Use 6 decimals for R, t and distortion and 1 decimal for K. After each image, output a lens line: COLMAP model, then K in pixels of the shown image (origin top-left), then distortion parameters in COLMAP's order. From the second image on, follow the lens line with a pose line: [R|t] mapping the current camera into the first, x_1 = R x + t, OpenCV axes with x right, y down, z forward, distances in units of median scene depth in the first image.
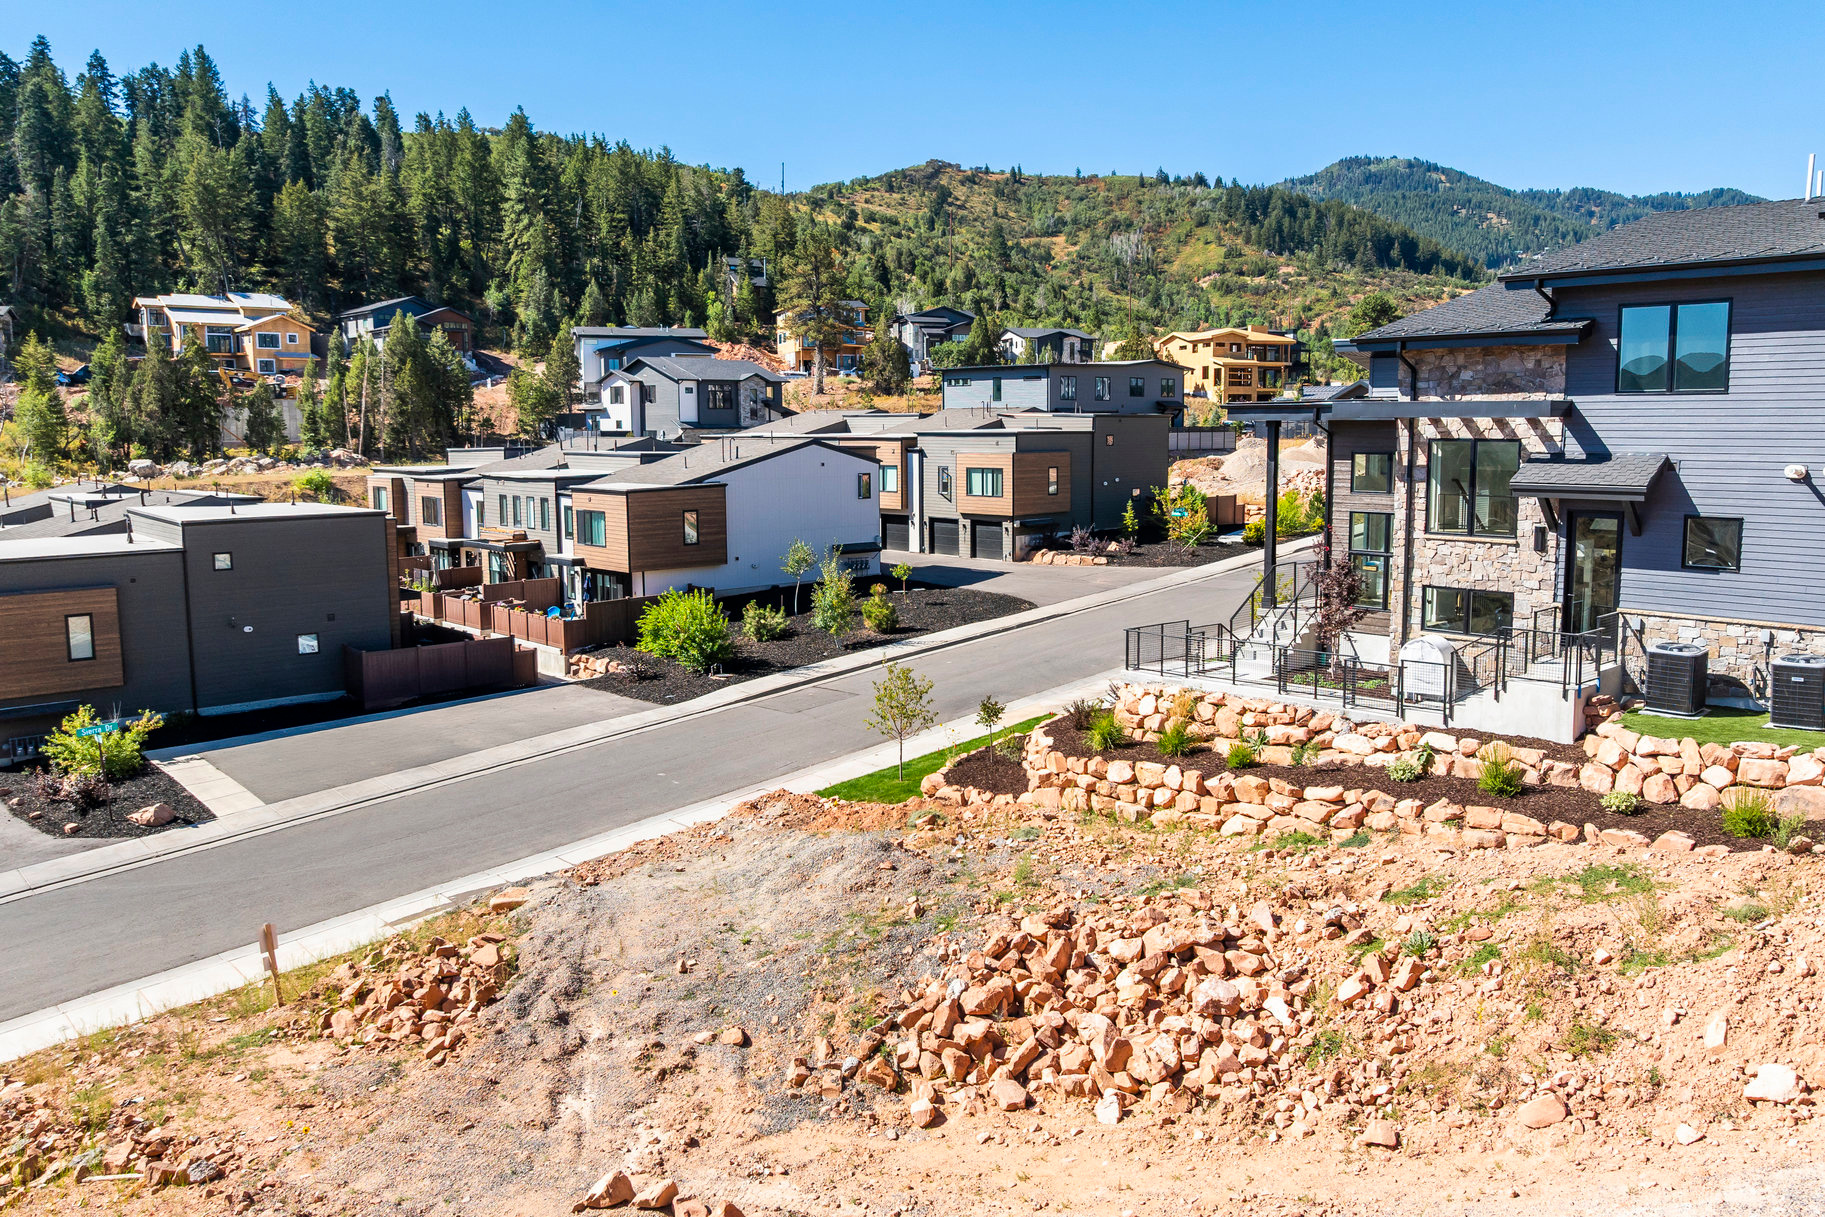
lens RADIAL K [[1369.8, 0, 960.3], [0, 1369.8, 571.8], [0, 0, 1]] dist [-0.033546, 0.001990]
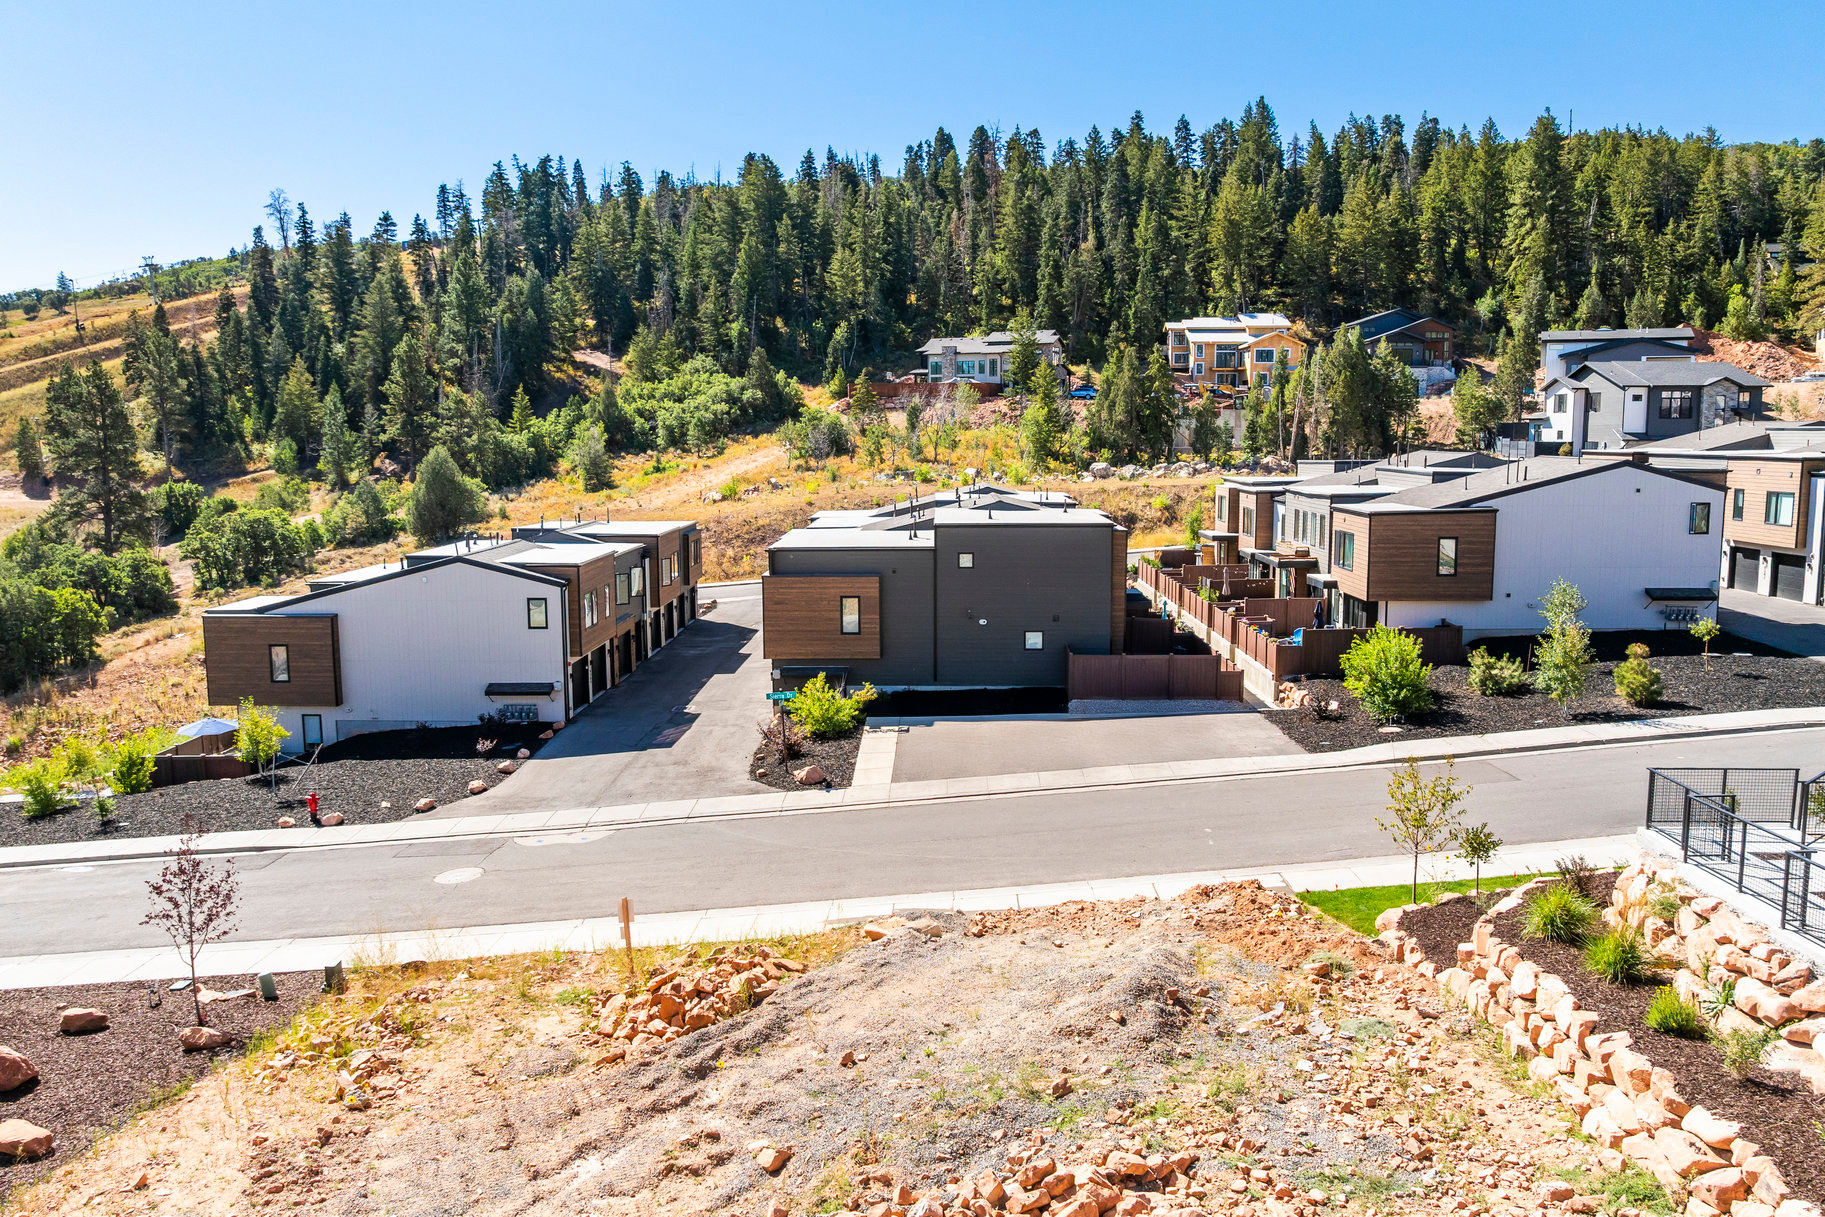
lens RADIAL K [[1301.7, 0, 942.6], [0, 1301.7, 590.0], [0, 0, 1]] dist [-0.035677, 0.001147]
pose [[0.718883, 0.085733, -0.689824, 0.067157], [-0.074422, 0.996154, 0.046247, -0.010974], [0.691136, 0.018091, 0.722499, 0.067206]]
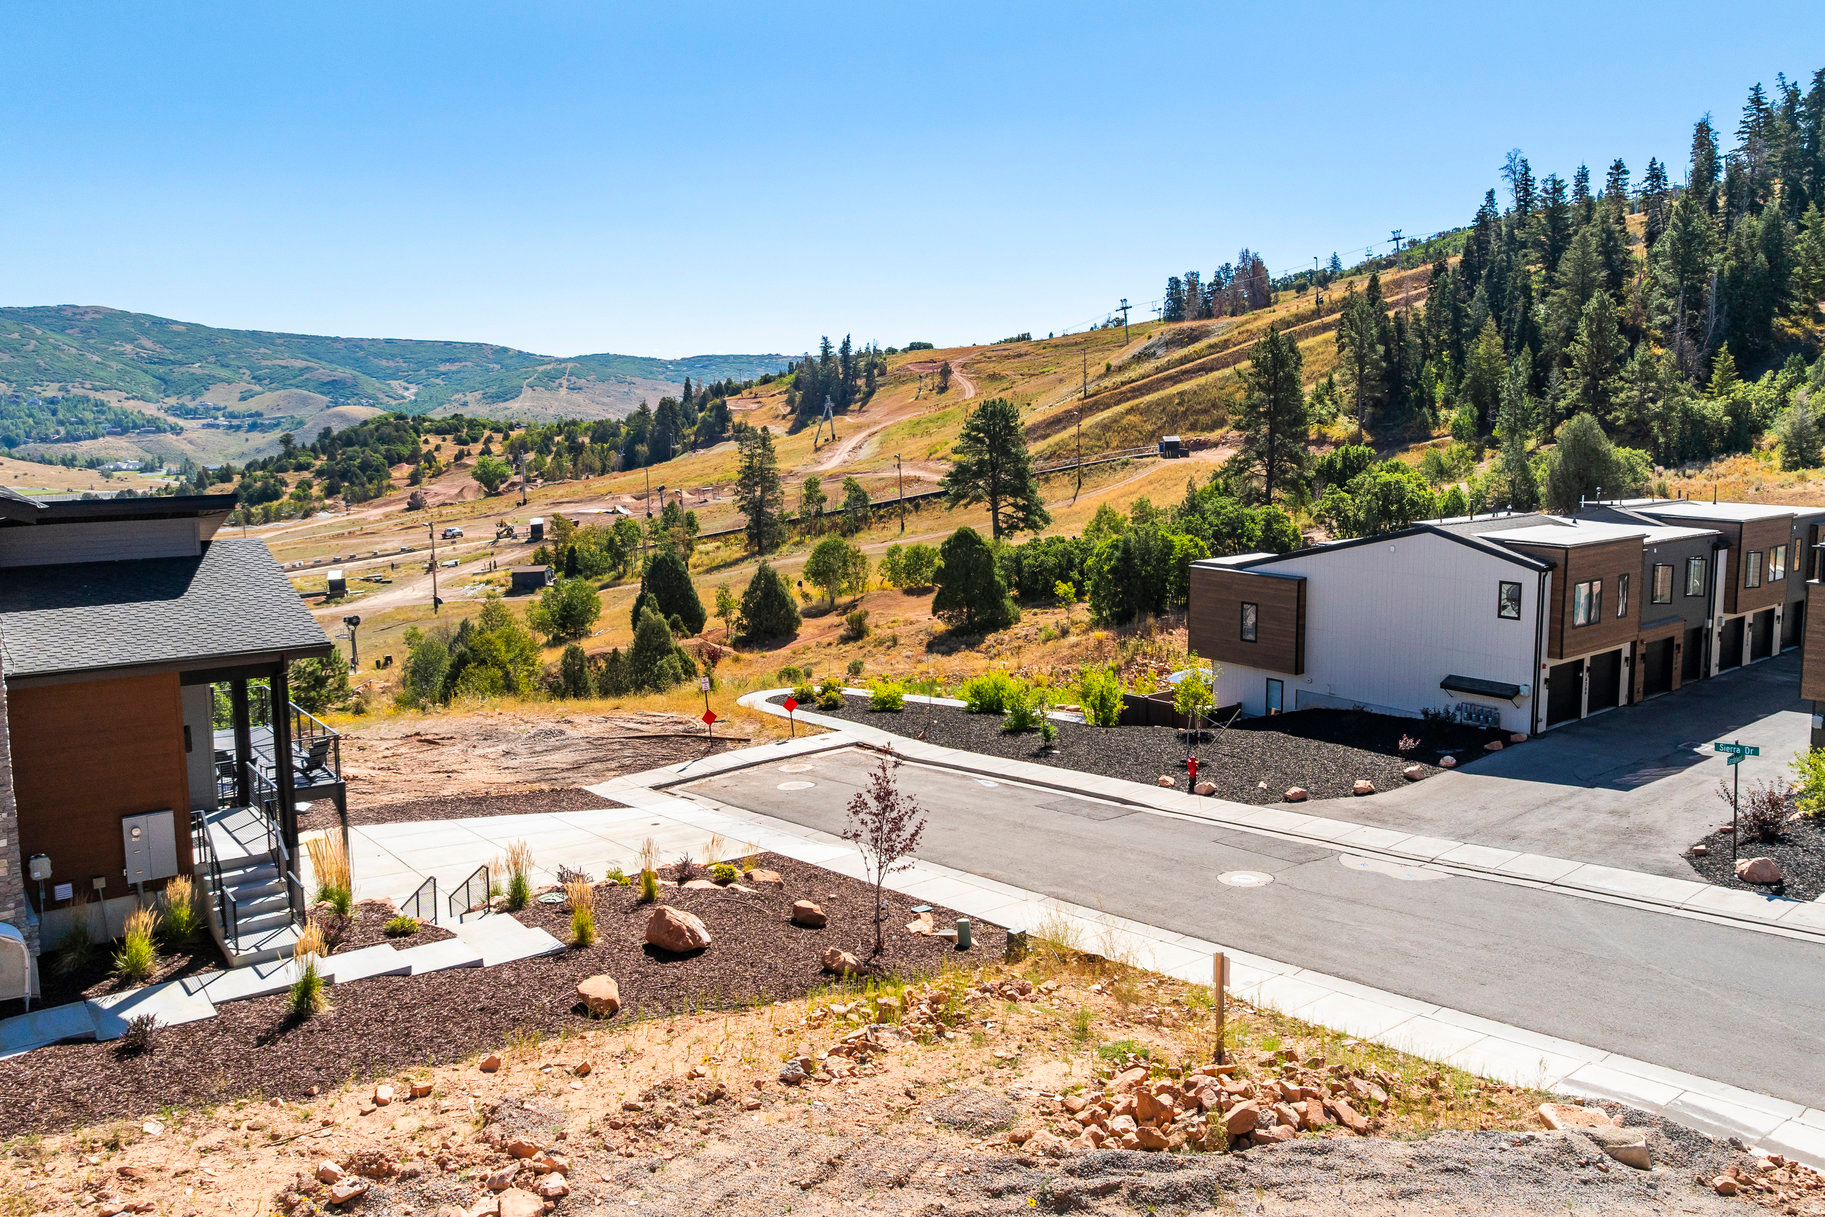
lens RADIAL K [[1369.8, 0, 960.3], [0, 1369.8, 571.8], [0, 0, 1]] dist [-0.033546, 0.001990]
pose [[-0.068361, 0.124222, -0.989897, 0.058754], [-0.105155, 0.985794, 0.130969, -0.014093], [0.992103, 0.113045, -0.054327, 0.142500]]
